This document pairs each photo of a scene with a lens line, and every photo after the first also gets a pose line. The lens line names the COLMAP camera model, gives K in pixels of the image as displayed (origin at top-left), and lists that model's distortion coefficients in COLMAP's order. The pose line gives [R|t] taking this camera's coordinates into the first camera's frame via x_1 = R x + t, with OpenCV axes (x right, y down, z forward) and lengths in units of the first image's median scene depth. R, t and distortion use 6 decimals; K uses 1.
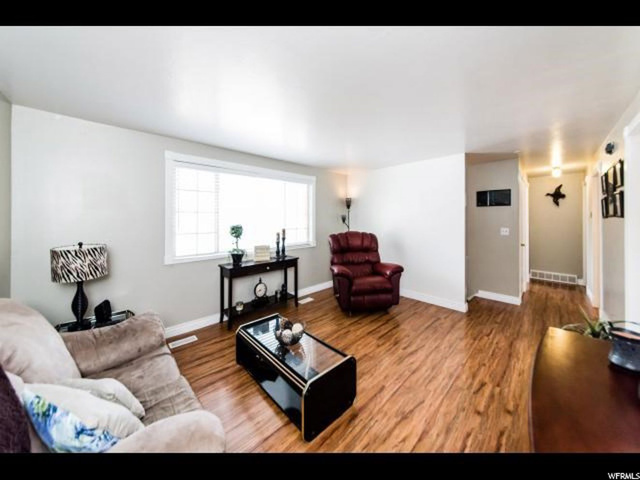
lens RADIAL K [[225.2, 0, 325.0], [0, 225.2, 219.1], [0, 0, 1]] dist [-0.000666, -0.000029]
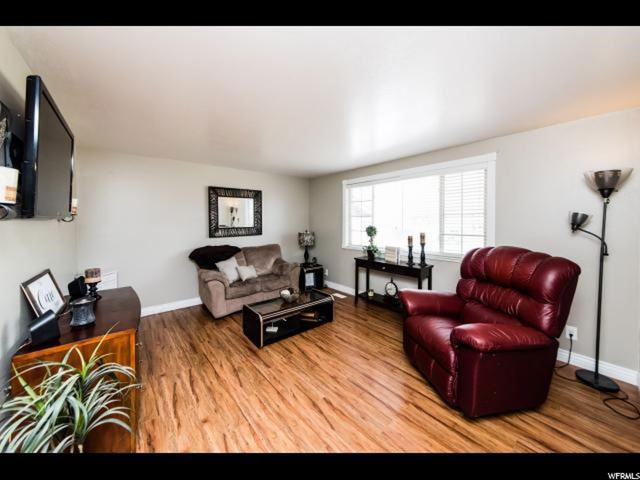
lens RADIAL K [[225.2, 0, 325.0], [0, 225.2, 219.1], [0, 0, 1]] dist [-0.000666, -0.000029]
pose [[-0.038396, -0.010266, -0.999210, 0.873324], [-0.002322, 0.999945, -0.010184, 0.000949], [0.999260, 0.001930, -0.038418, 0.826984]]
